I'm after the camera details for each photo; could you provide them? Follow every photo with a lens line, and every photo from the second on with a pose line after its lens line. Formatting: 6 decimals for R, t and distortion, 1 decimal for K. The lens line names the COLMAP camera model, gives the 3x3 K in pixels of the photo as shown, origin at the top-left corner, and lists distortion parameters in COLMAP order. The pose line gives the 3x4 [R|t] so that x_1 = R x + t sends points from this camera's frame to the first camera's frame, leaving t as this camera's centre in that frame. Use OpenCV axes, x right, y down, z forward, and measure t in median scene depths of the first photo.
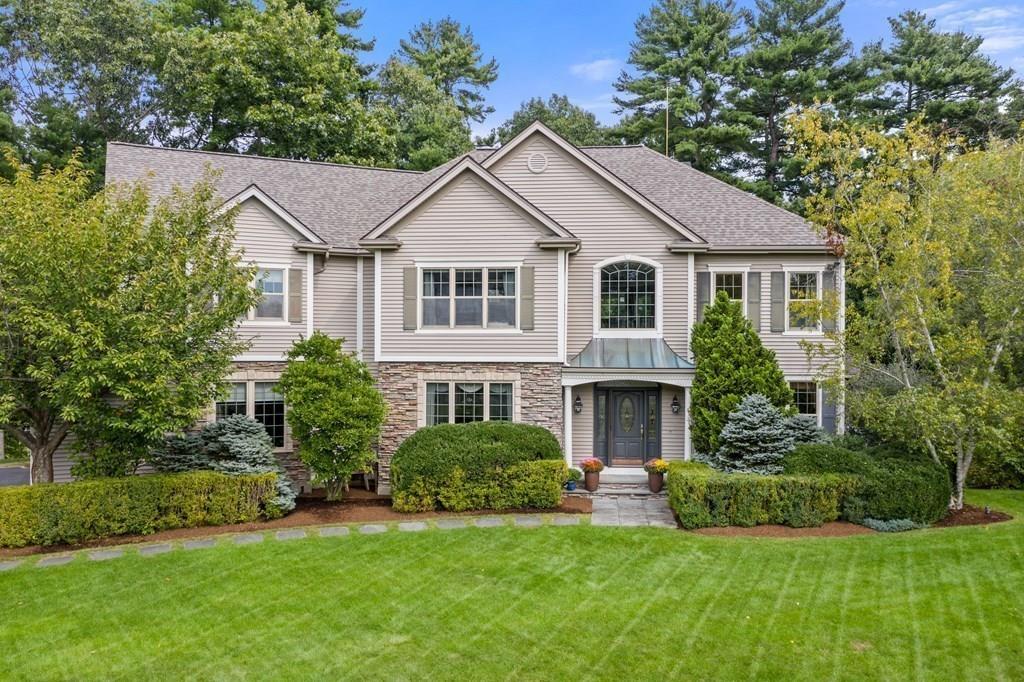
lens RADIAL K [[819.8, 0, 512.0], [0, 819.8, 341.0], [0, 0, 1]] dist [0.001277, 0.001844]
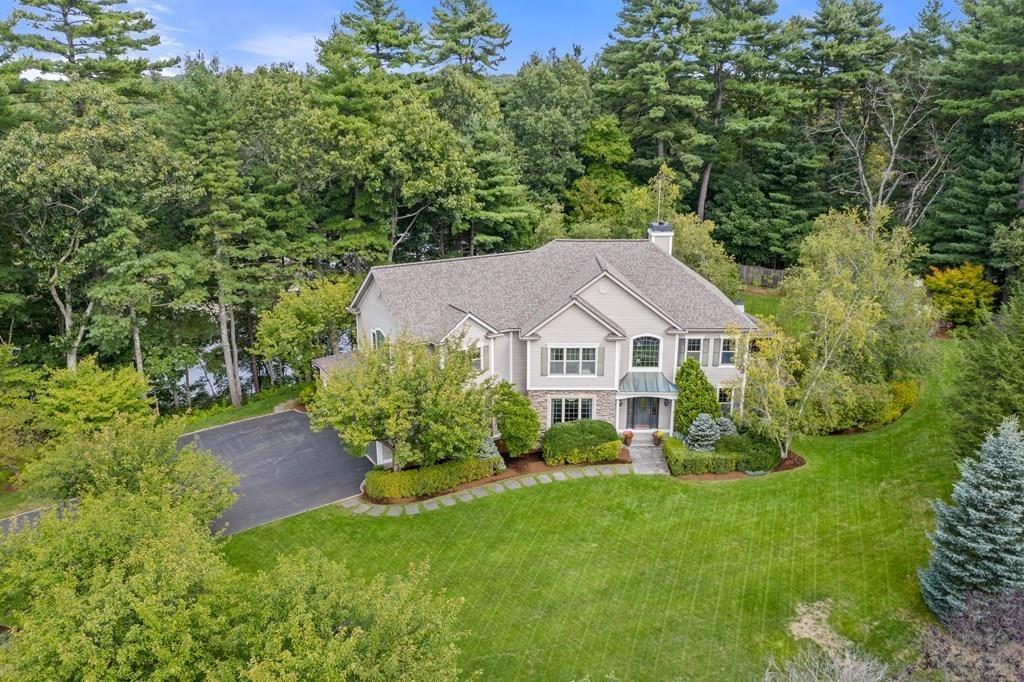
lens RADIAL K [[815.4, 0, 513.1], [0, 815.4, 328.7], [0, 0, 1]] dist [0.002284, -0.001096]
pose [[0.996273, -0.026687, 0.082026, -0.372723], [0.002047, 0.957982, 0.286820, -0.729443], [-0.086234, -0.285583, 0.954466, -0.948264]]
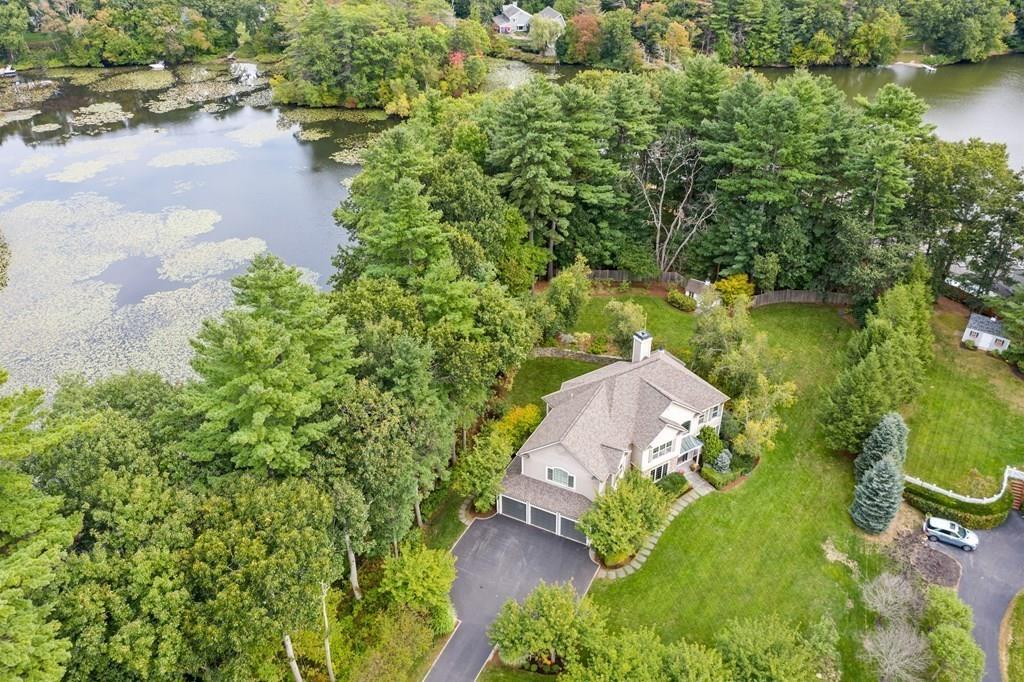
lens RADIAL K [[815.4, 0, 513.1], [0, 815.4, 328.7], [0, 0, 1]] dist [0.002284, -0.001096]
pose [[0.791716, -0.323553, 0.518168, -2.386388], [0.004798, 0.851488, 0.524352, -2.528979], [-0.610870, -0.412652, 0.675690, -0.906860]]
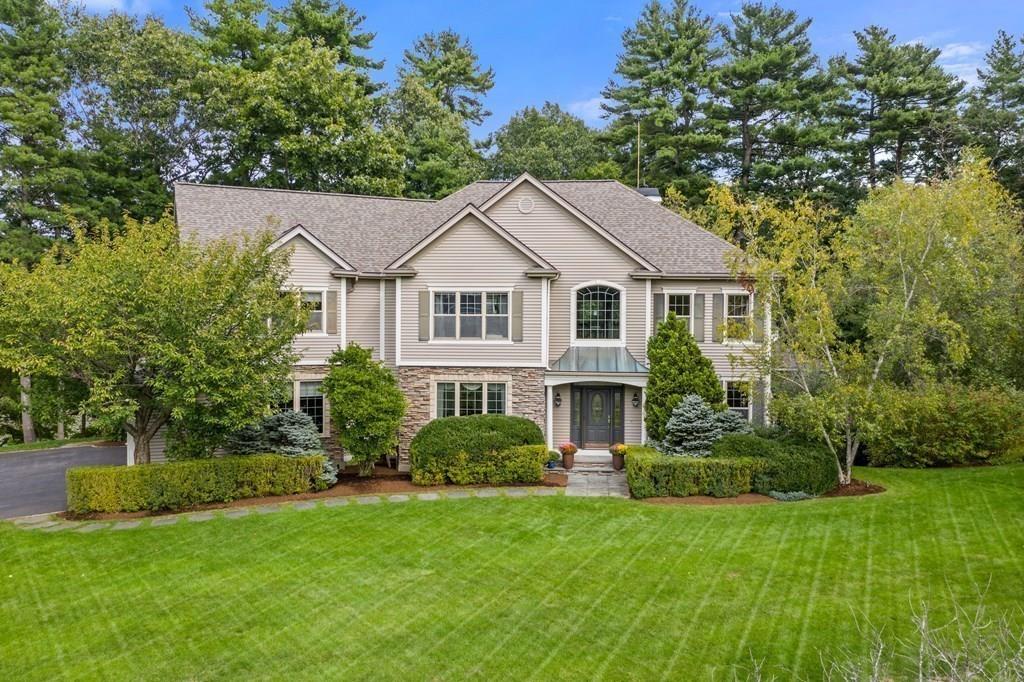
lens RADIAL K [[815.4, 0, 513.1], [0, 815.4, 328.7], [0, 0, 1]] dist [0.002284, -0.001096]
pose [[0.999980, 0.002343, 0.005928, 0.004494], [-0.002457, 0.999809, 0.019376, -0.056875], [-0.005881, -0.019390, 0.999795, -0.251853]]
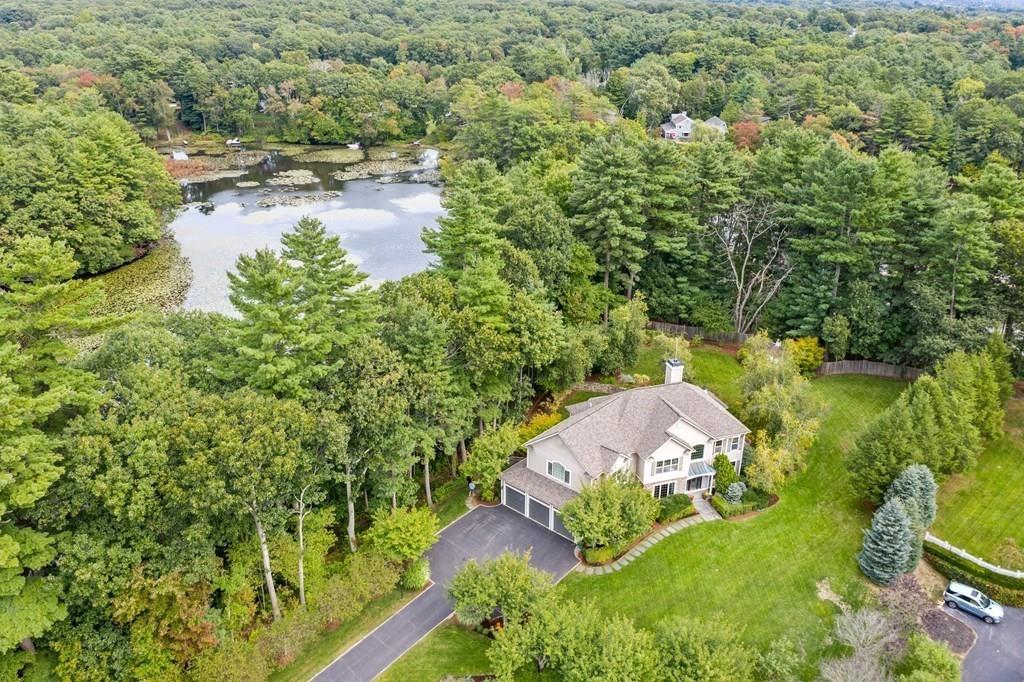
lens RADIAL K [[815.4, 0, 513.1], [0, 815.4, 328.7], [0, 0, 1]] dist [0.002284, -0.001096]
pose [[0.918334, -0.151035, 0.365857, -2.022803], [-0.007603, 0.917431, 0.397822, -2.165474], [-0.395733, -0.368115, 0.841360, -1.702000]]
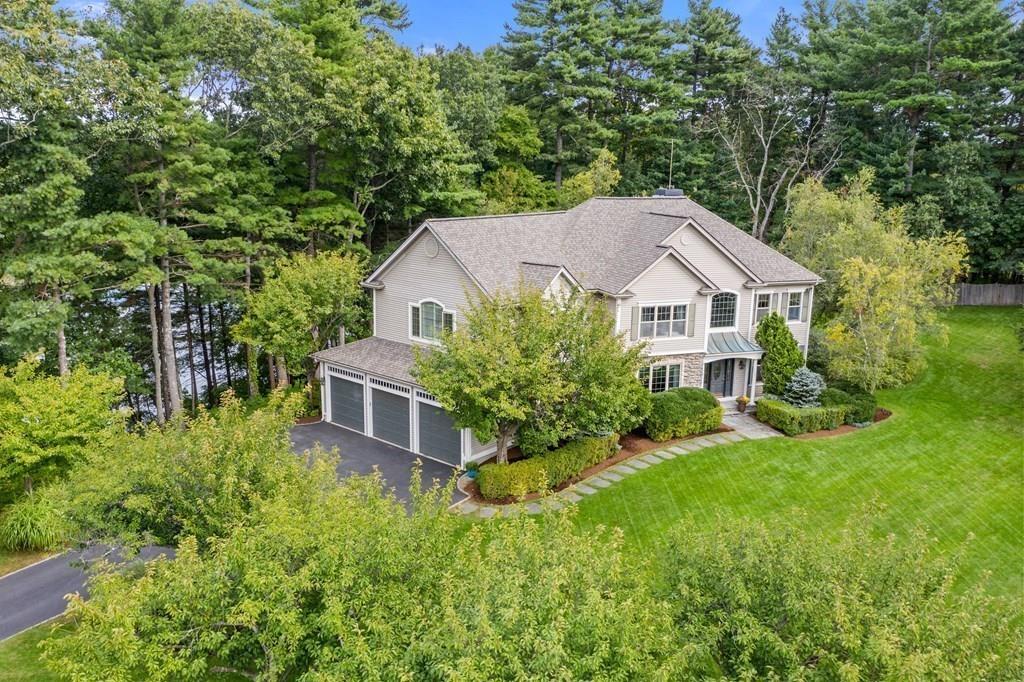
lens RADIAL K [[815.4, 0, 513.1], [0, 815.4, 328.7], [0, 0, 1]] dist [0.002284, -0.001096]
pose [[0.908312, -0.074993, 0.411516, -1.110429], [-0.016708, 0.976508, 0.214834, -0.423247], [-0.417959, -0.202012, 0.885721, -0.477714]]
